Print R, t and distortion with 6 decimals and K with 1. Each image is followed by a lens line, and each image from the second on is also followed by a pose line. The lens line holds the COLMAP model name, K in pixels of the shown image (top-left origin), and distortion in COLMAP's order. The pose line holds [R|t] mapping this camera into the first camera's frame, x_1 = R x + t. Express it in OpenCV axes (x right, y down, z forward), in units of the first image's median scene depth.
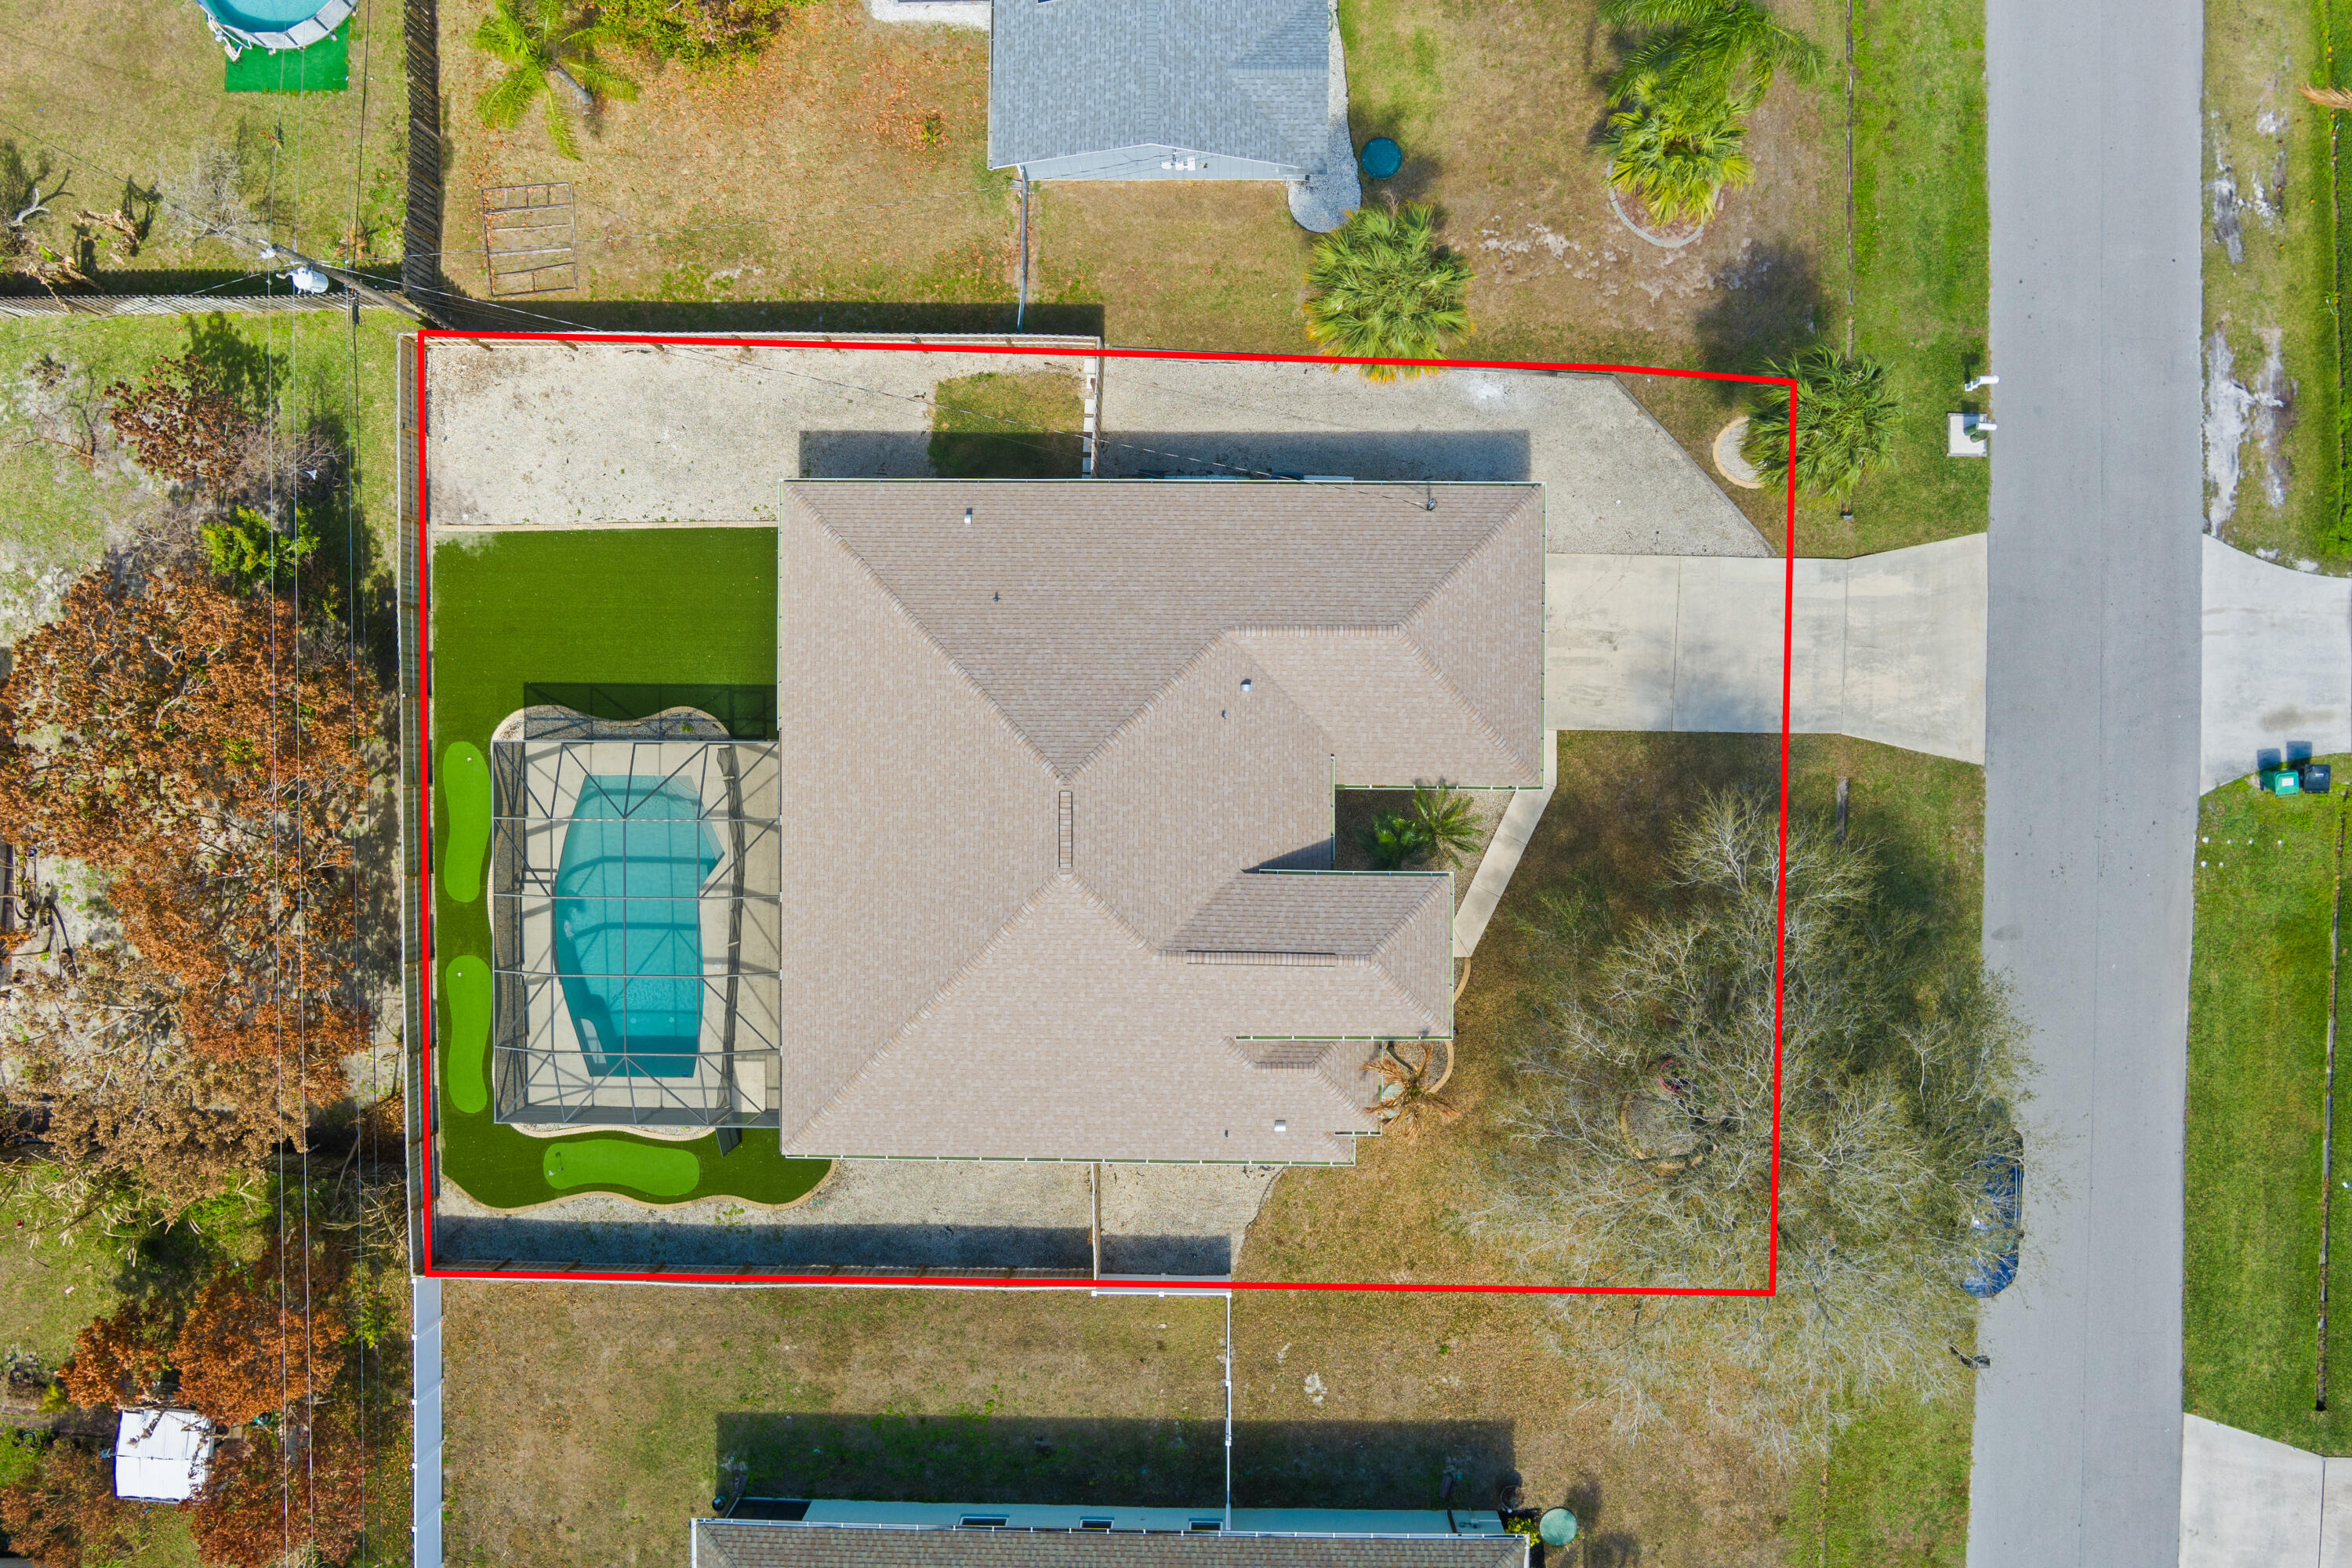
lens RADIAL K [[1859.5, 0, 1175.8], [0, 1859.5, 782.8], [0, 0, 1]] dist [-0.003178, -0.000558]
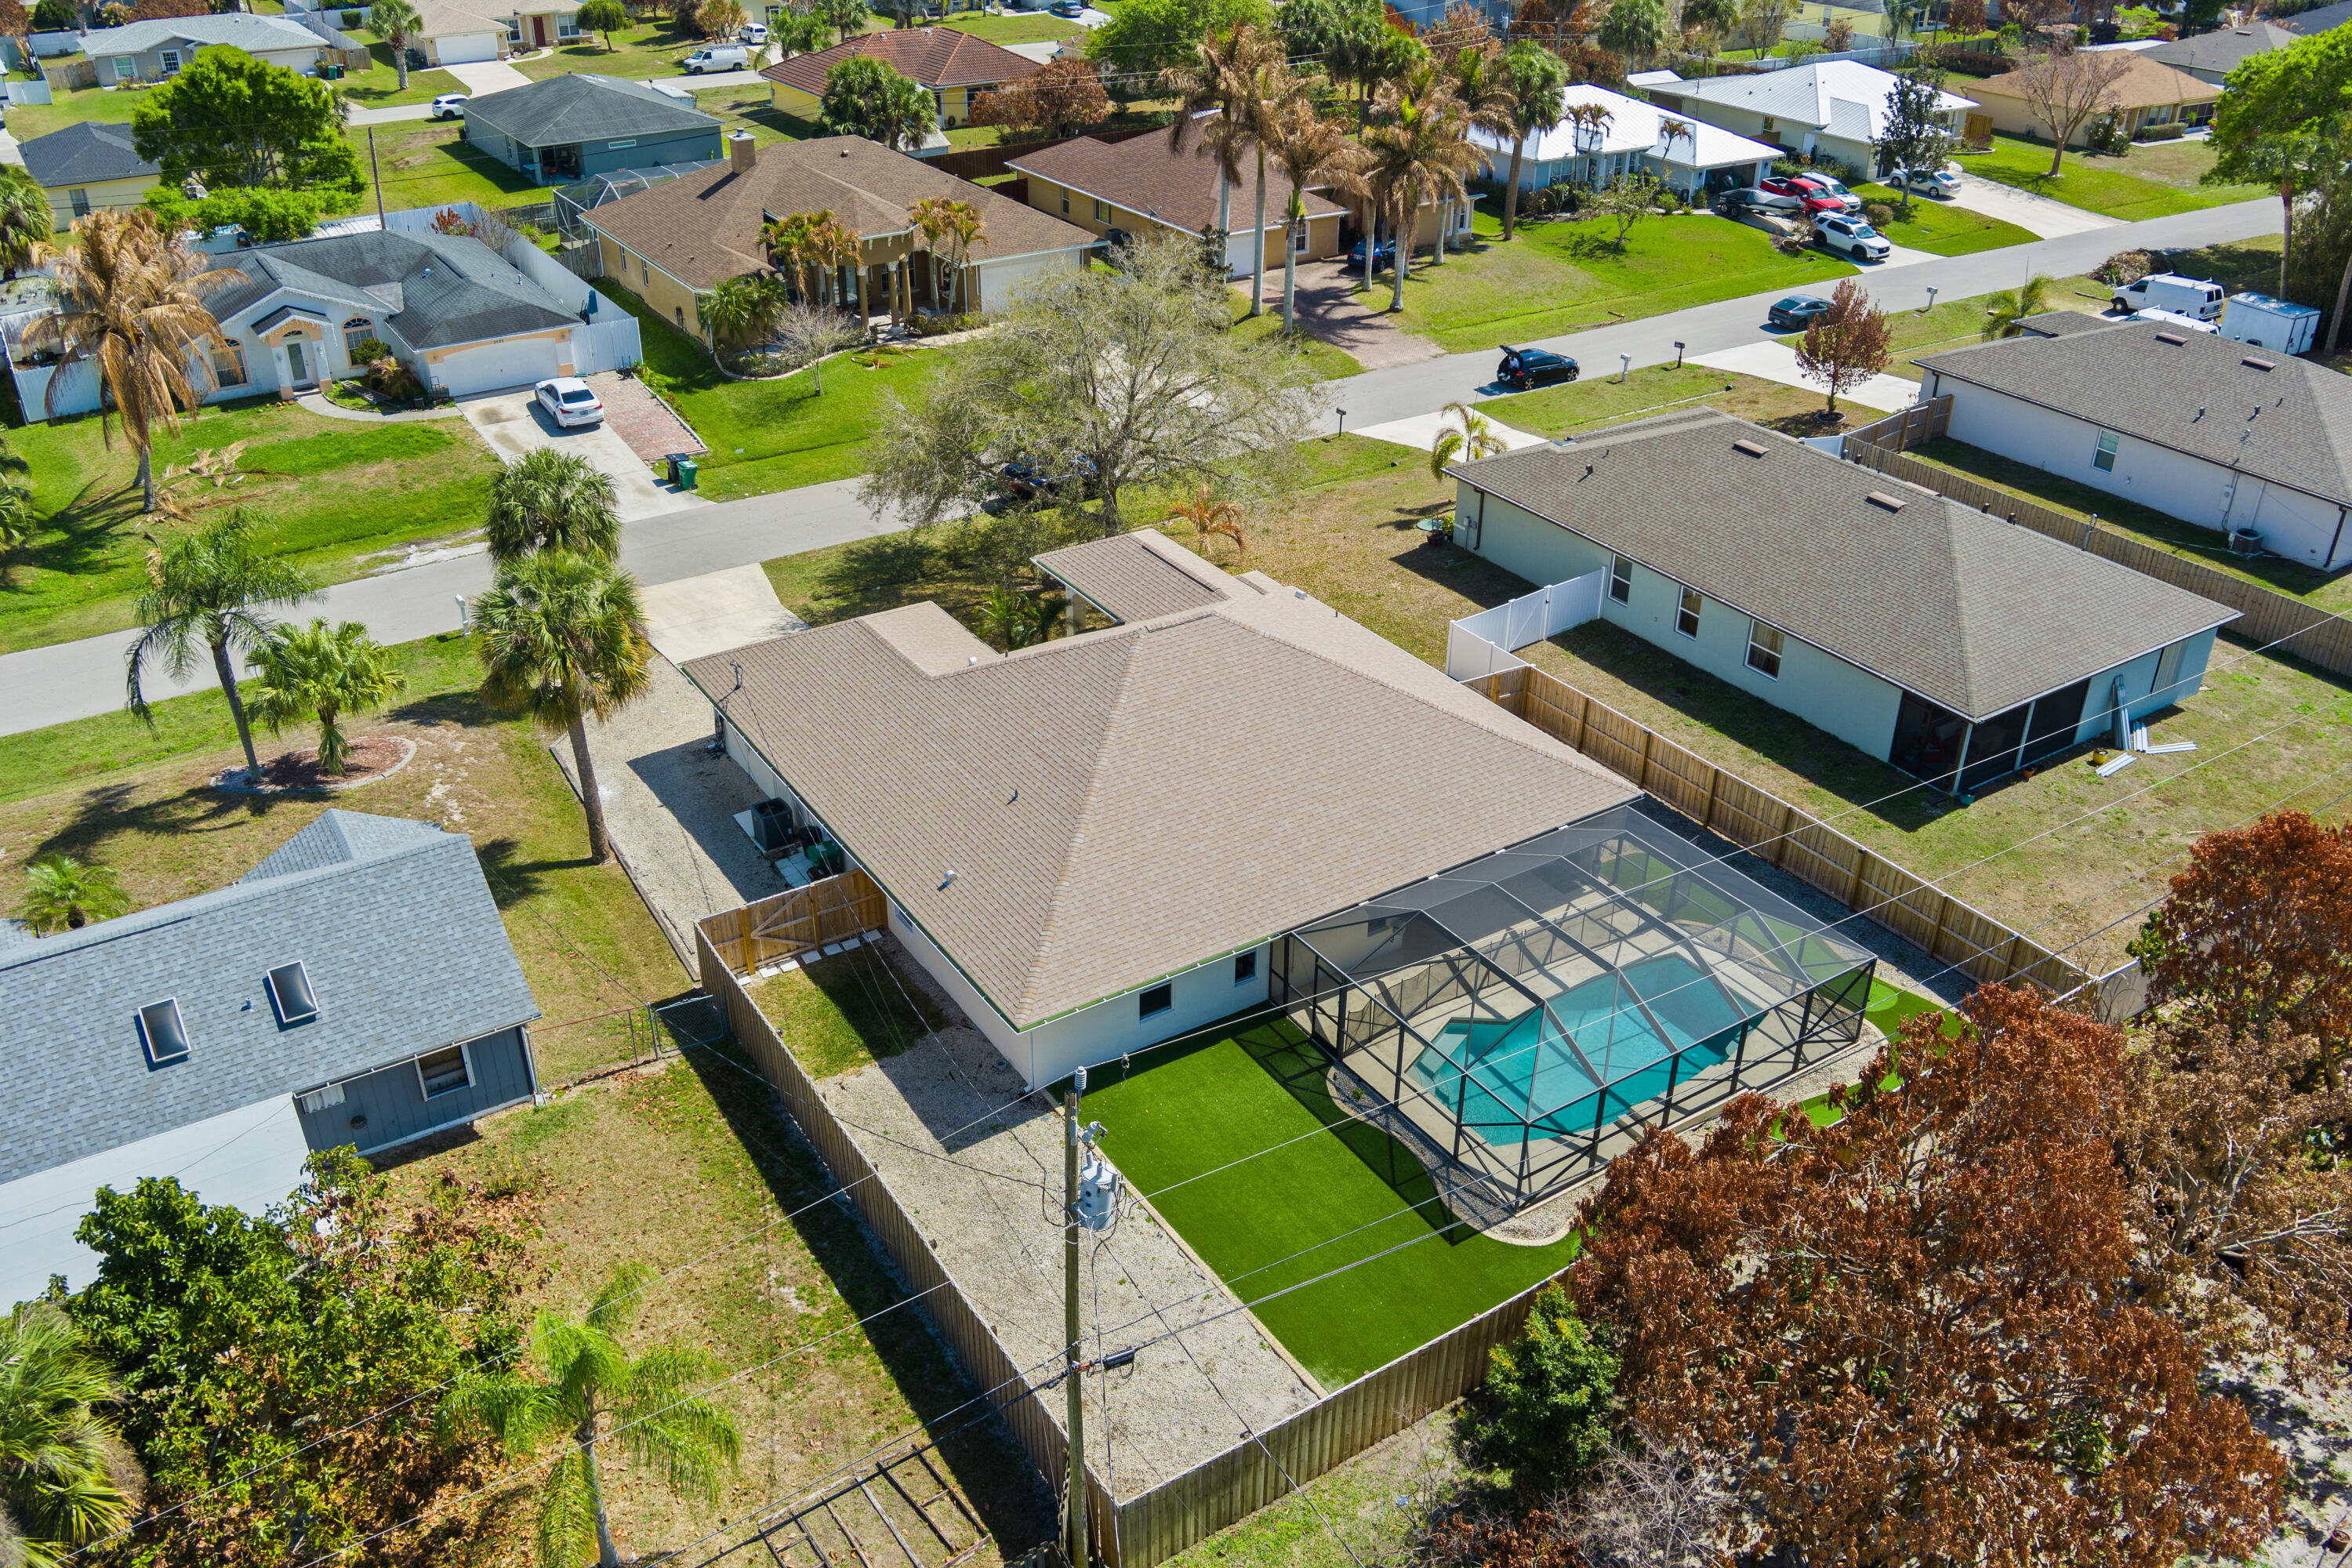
lens RADIAL K [[1859.5, 0, 1176.9], [0, 1859.5, 784.8], [0, 0, 1]] dist [-0.003178, -0.000558]
pose [[-0.549103, -0.406338, 0.730326, -0.735974], [0.835301, -0.295606, 0.463561, -0.414896], [0.027526, 0.864585, 0.501732, 0.495947]]
